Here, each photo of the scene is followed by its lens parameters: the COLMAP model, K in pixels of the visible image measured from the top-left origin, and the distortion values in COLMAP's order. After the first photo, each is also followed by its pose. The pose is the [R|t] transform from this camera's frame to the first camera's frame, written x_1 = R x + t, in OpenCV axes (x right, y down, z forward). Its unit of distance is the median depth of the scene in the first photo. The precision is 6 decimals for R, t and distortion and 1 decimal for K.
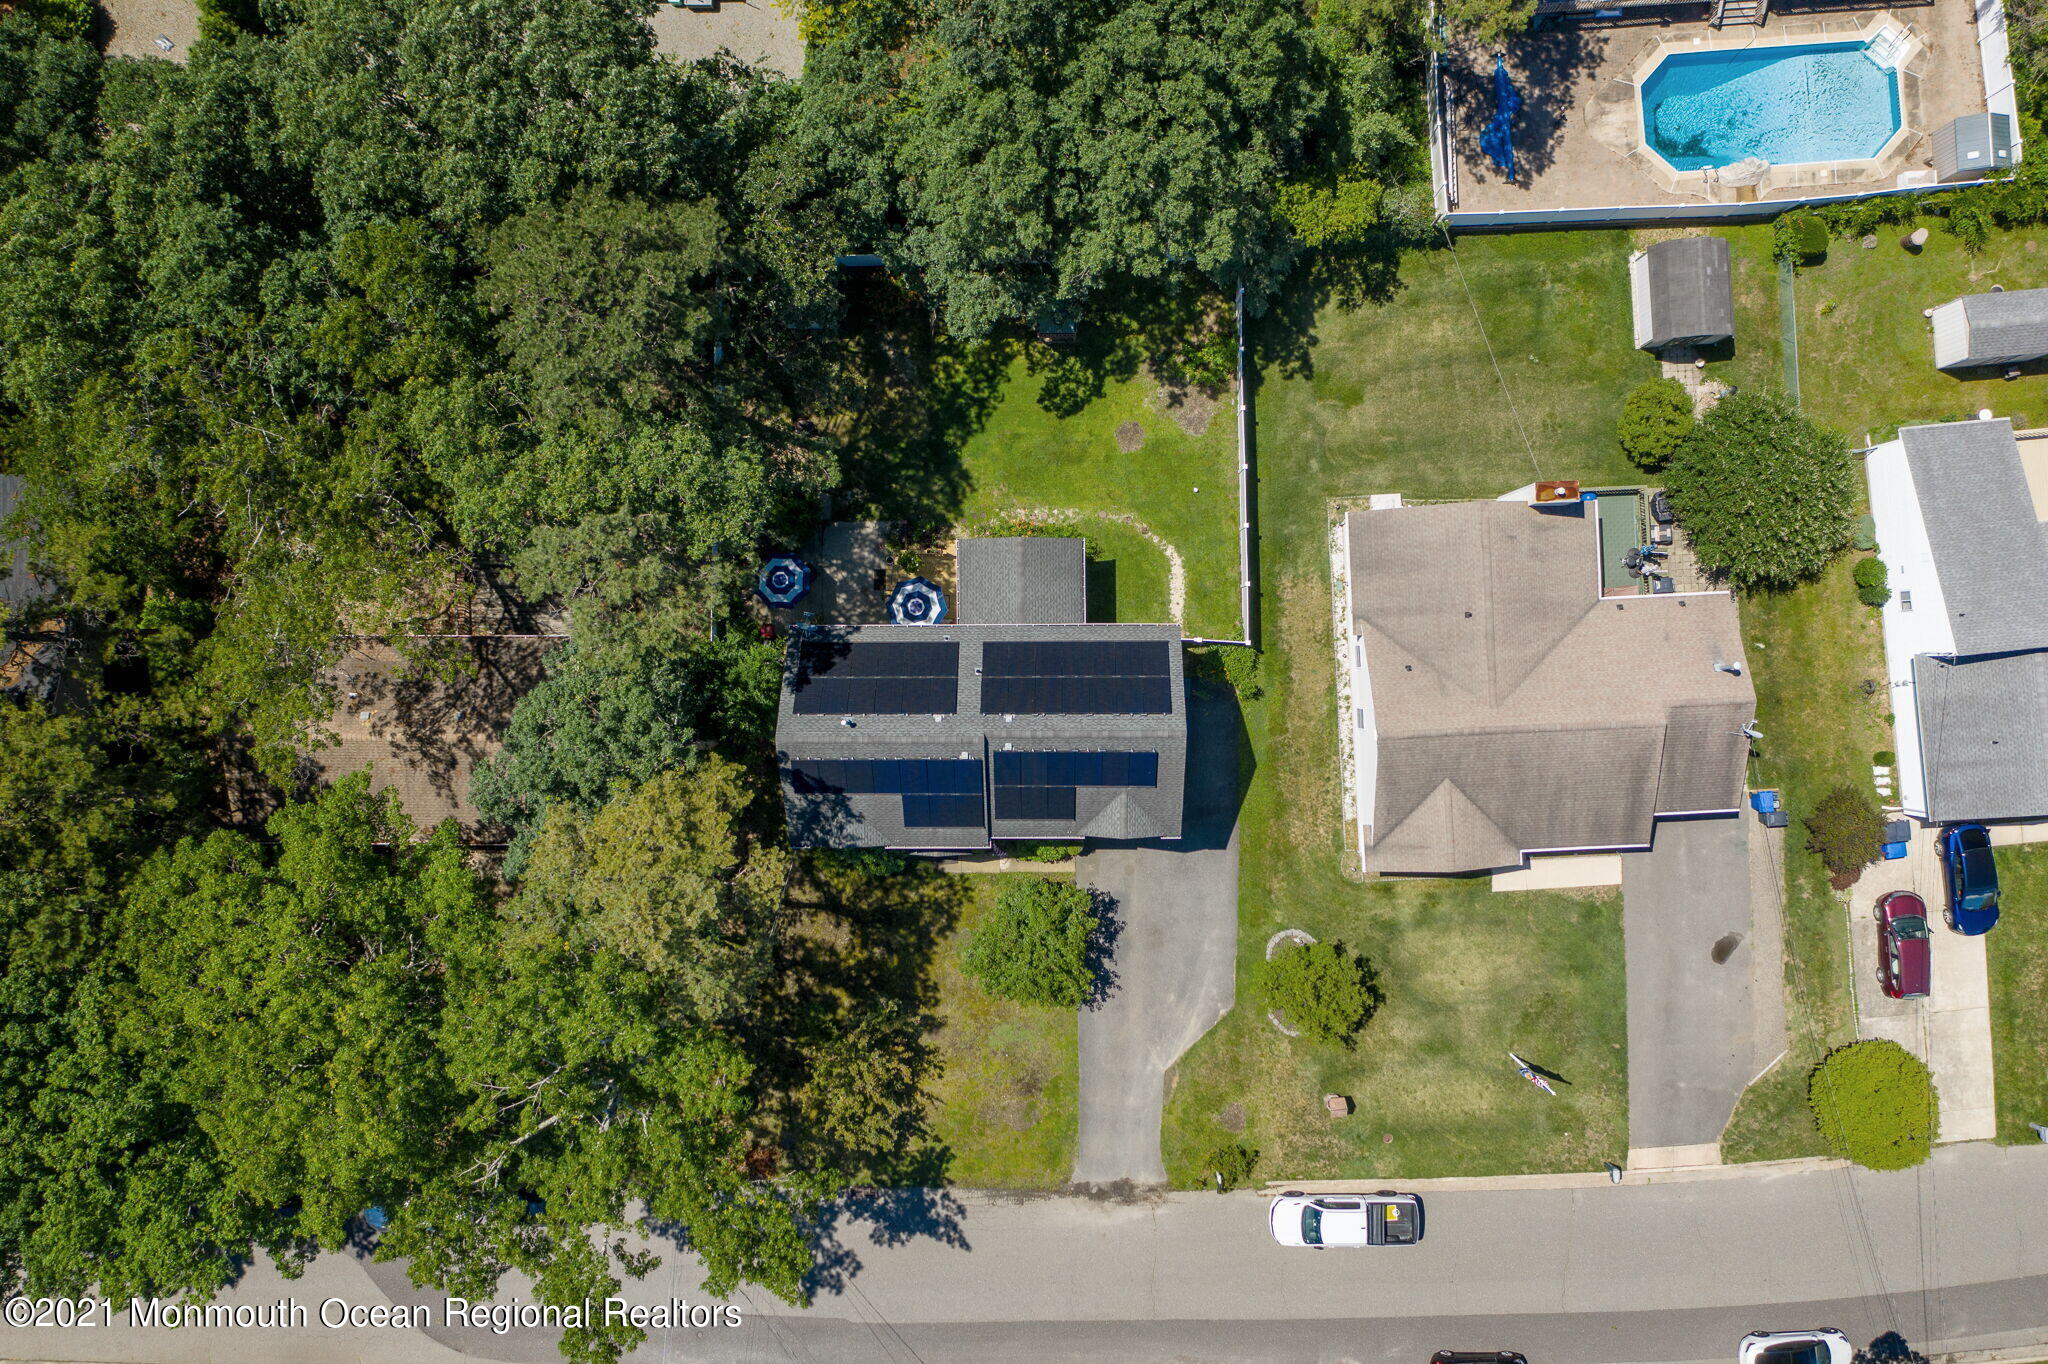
lens RADIAL K [[1646.4, 0, 1020.1], [0, 1646.4, 693.0], [0, 0, 1]] dist [-0.017493, -0.002579]
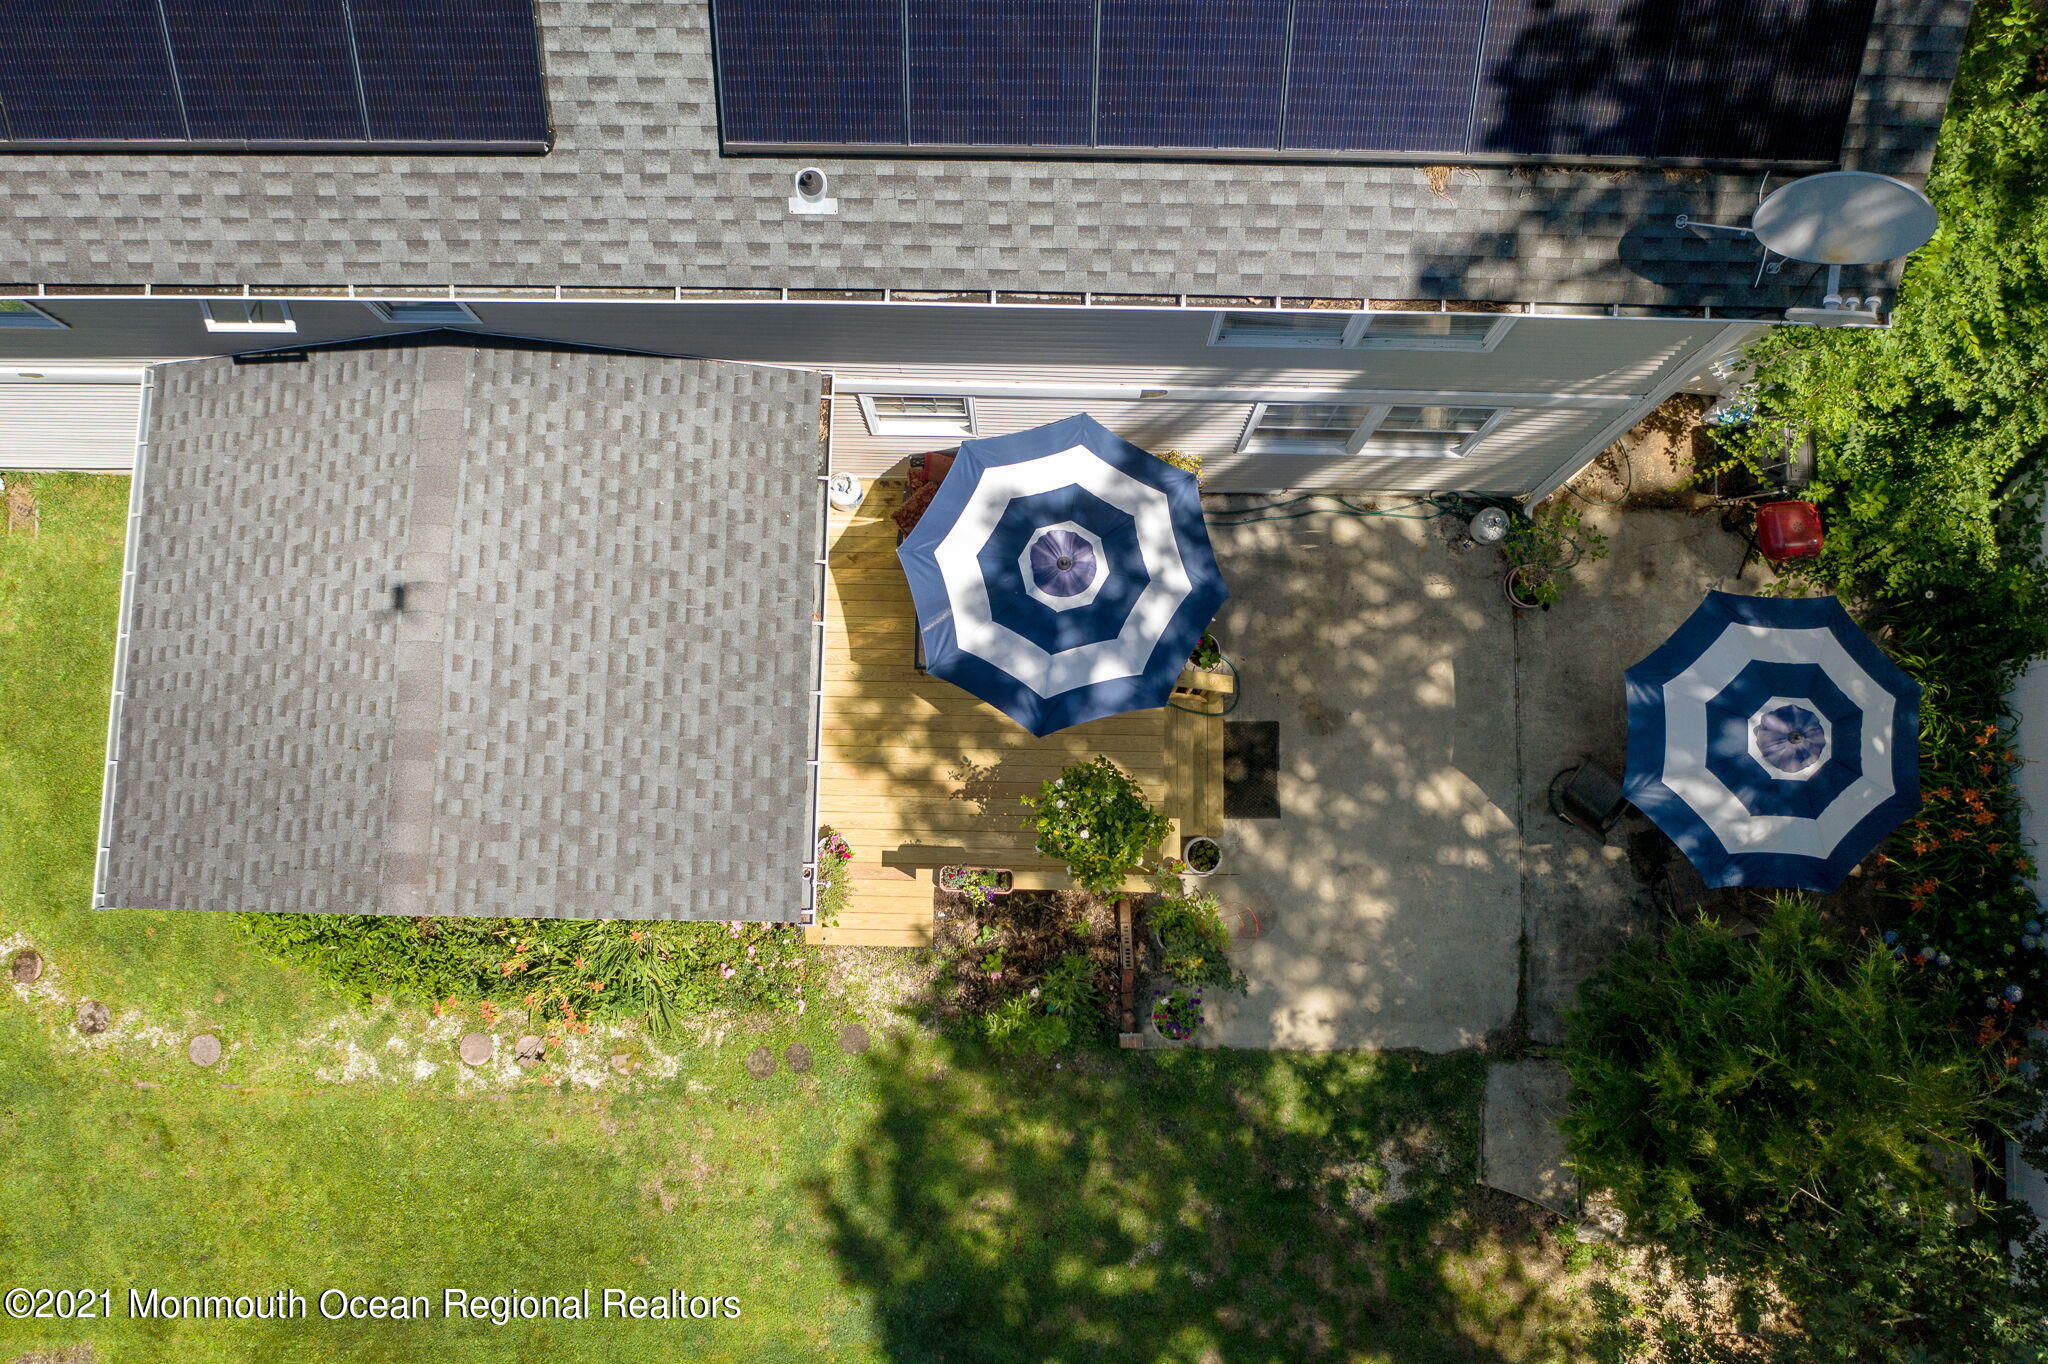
lens RADIAL K [[1605.7, 0, 969.7], [0, 1605.7, 681.0], [0, 0, 1]] dist [-0.023314, -0.002523]
pose [[-0.997316, -0.012956, 0.072062, -0.065627], [0.021539, -0.992584, 0.119638, -0.086598], [0.069978, 0.120869, 0.990199, 0.822842]]
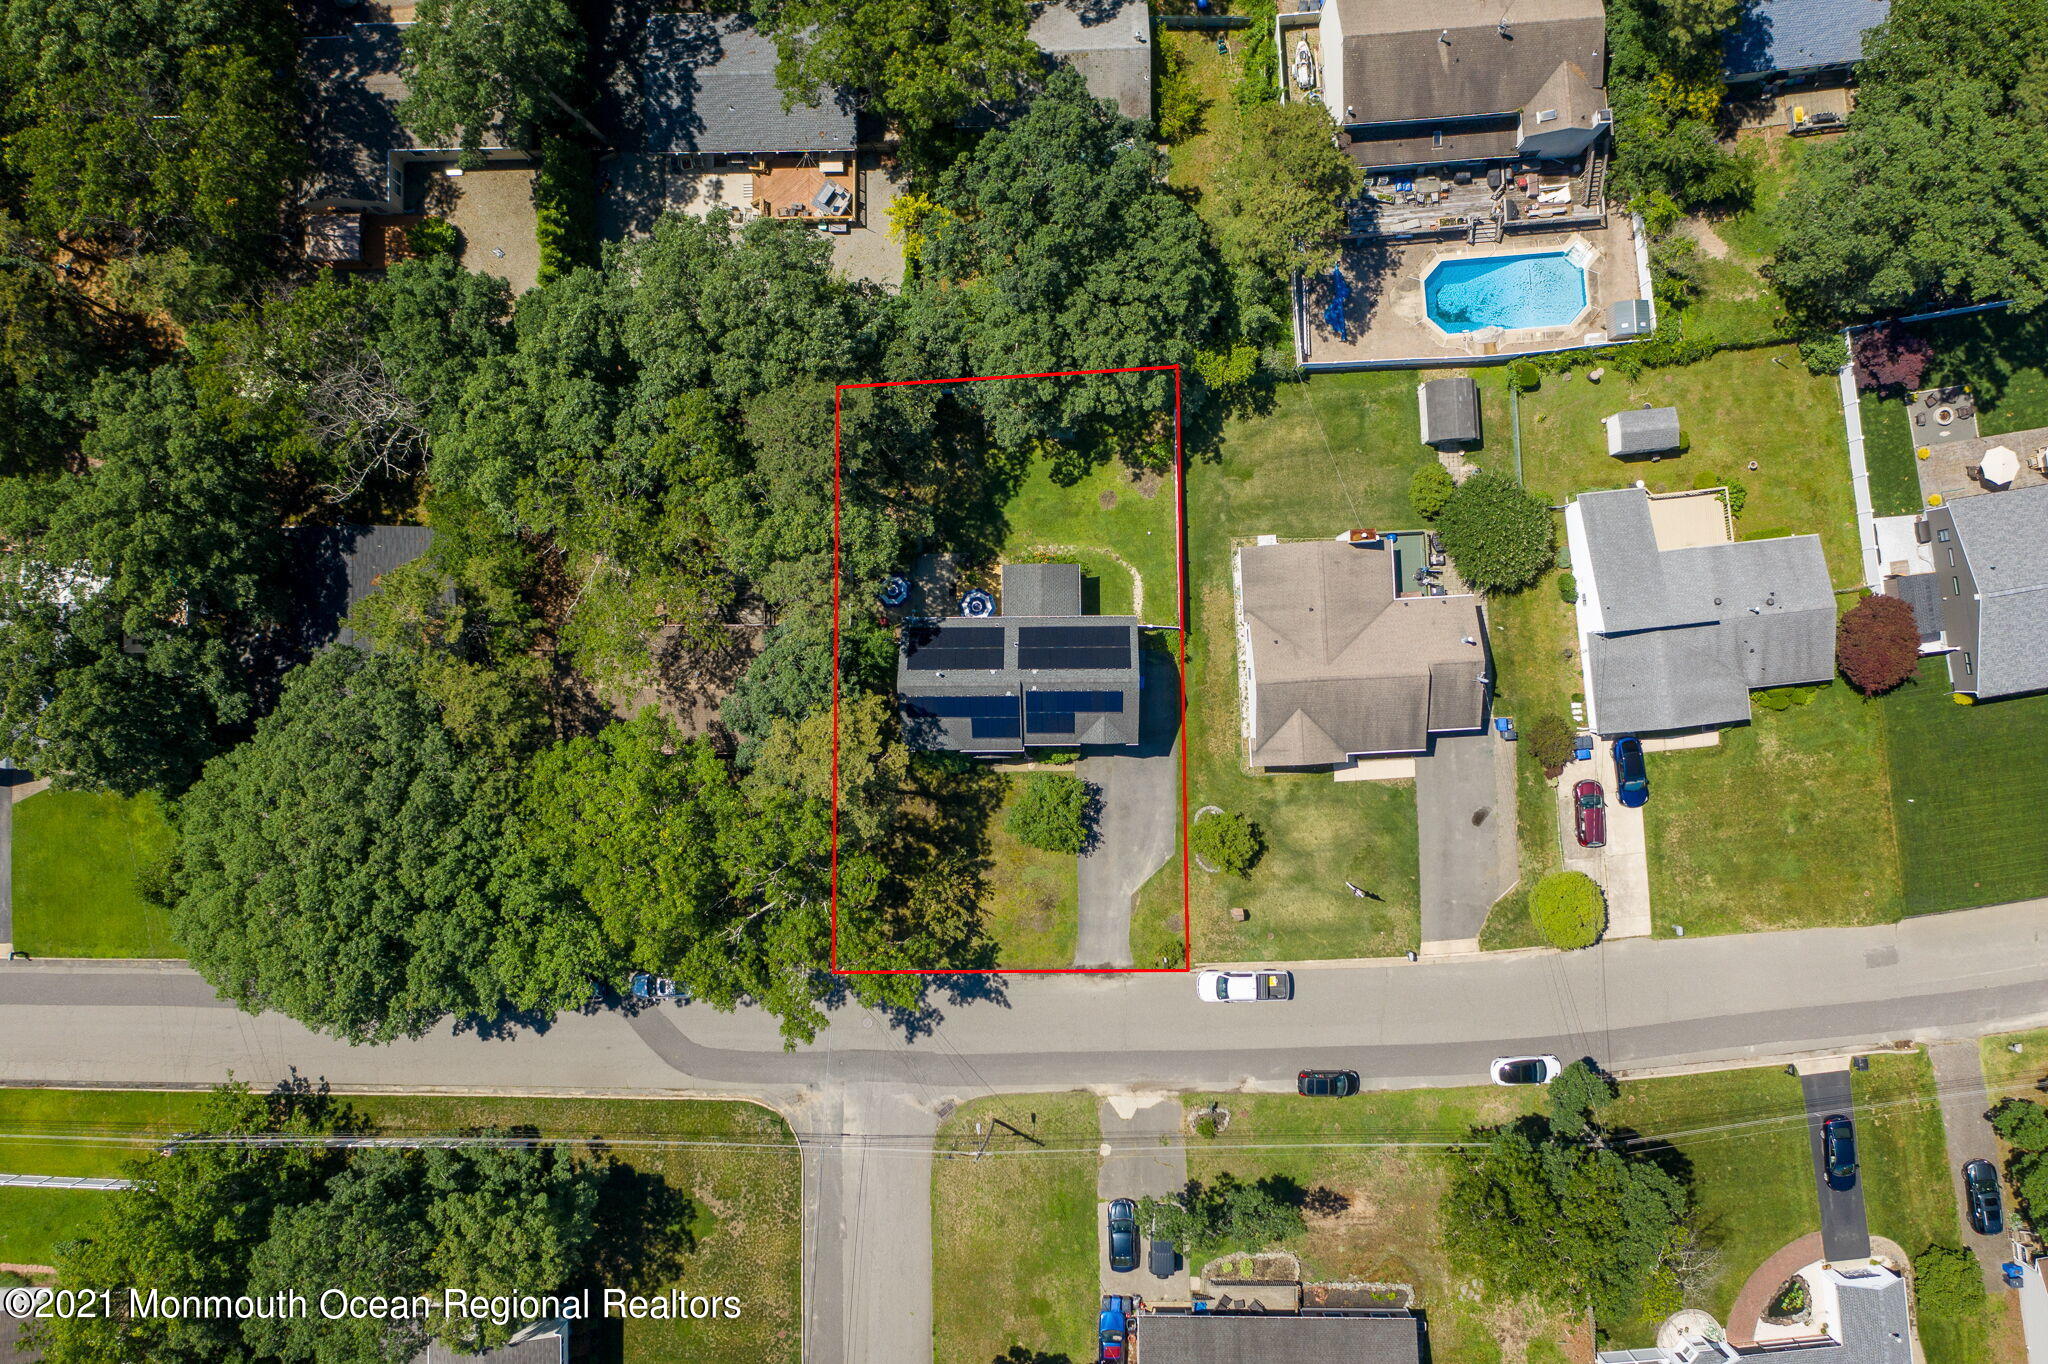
lens RADIAL K [[1634.1, 0, 1031.9], [0, 1634.1, 713.4], [0, 0, 1]] dist [0.008093, 0.000369]
pose [[0.999991, -0.003877, -0.001506, -0.006706], [0.003893, 0.999934, 0.010792, 0.036527], [0.001464, -0.010798, 0.999941, -0.618258]]
